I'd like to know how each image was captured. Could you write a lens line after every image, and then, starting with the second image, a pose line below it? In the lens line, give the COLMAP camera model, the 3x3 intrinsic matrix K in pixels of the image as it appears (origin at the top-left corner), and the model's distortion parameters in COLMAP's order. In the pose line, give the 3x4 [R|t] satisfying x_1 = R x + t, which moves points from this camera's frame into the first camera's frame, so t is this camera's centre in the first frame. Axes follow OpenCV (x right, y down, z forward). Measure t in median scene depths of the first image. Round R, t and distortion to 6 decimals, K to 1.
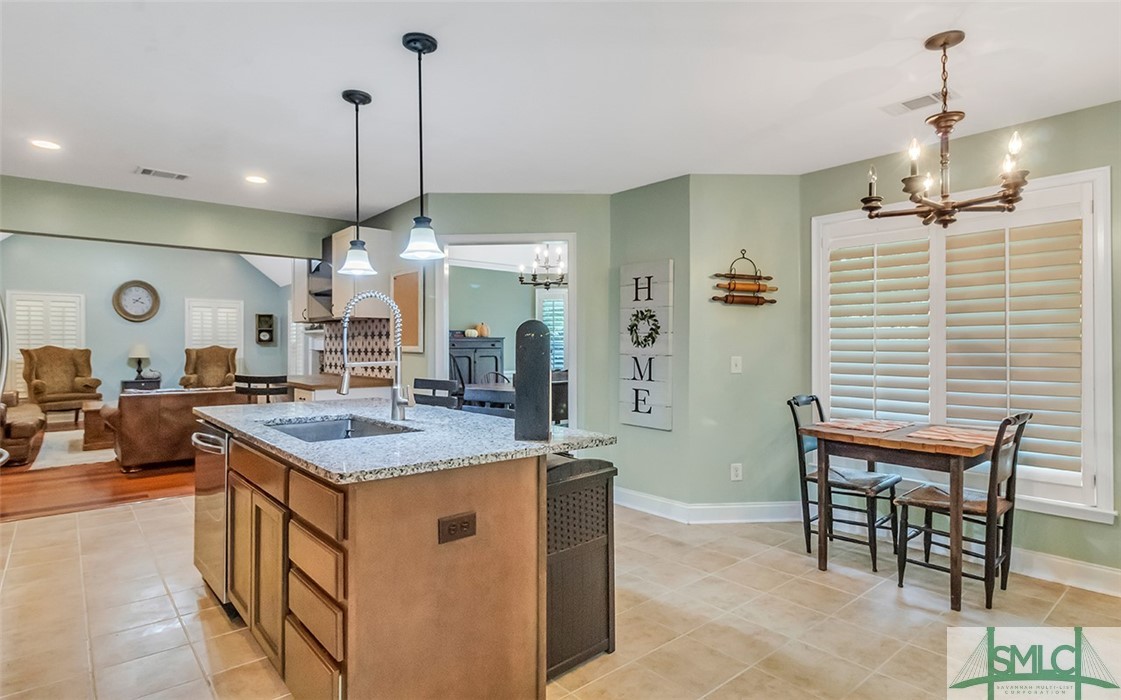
lens RADIAL K [[587.3, 0, 562.6], [0, 587.3, 341.8], [0, 0, 1]] dist [0.001507, -0.000171]
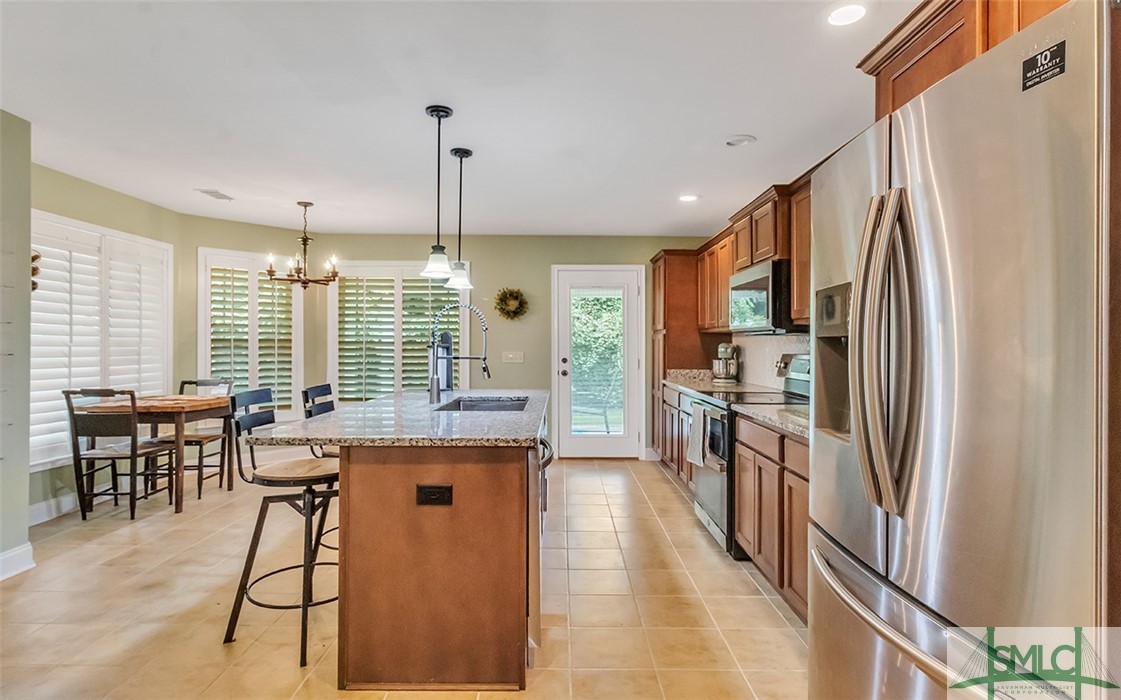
lens RADIAL K [[587.3, 0, 562.6], [0, 587.3, 341.8], [0, 0, 1]] dist [0.001507, -0.000171]
pose [[-0.773823, 0.000824, 0.633401, -0.808538], [-0.011014, 0.999830, -0.014757, 0.012784], [-0.633306, -0.018396, -0.773683, 1.135462]]
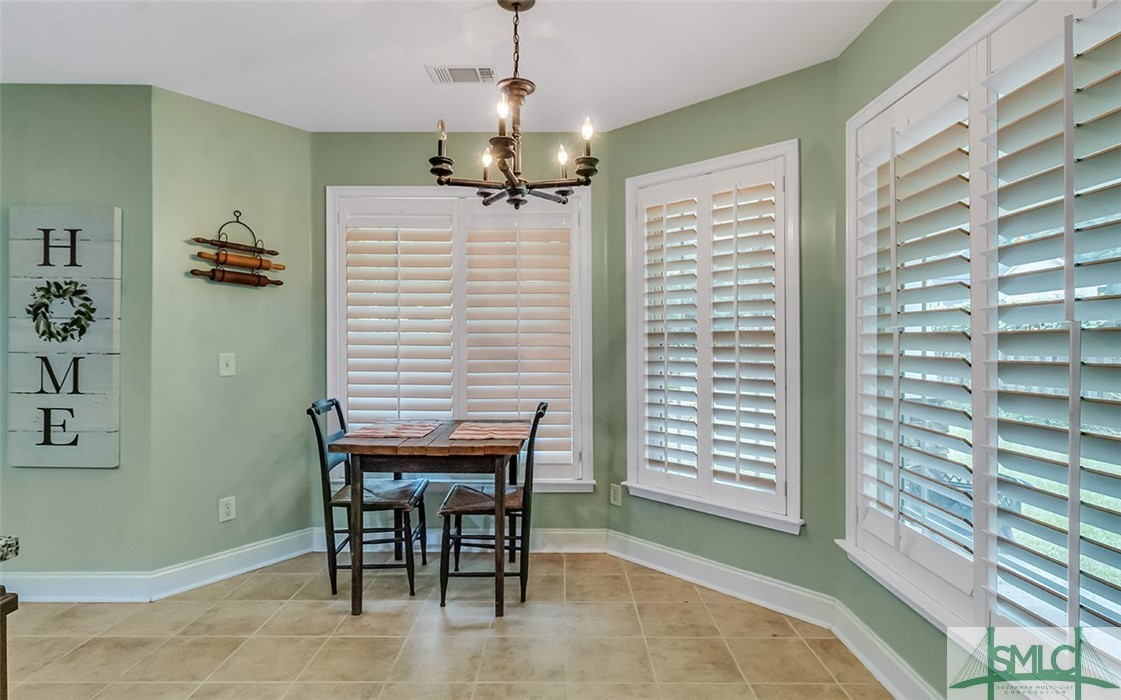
lens RADIAL K [[584.0, 0, 572.8], [0, 584.0, 344.5], [0, 0, 1]] dist [0.001939, 0.000229]
pose [[0.644158, -0.004313, 0.764881, 0.012483], [-0.008364, 0.999885, 0.012683, 0.000696], [-0.764847, -0.014567, 0.644047, 0.194411]]
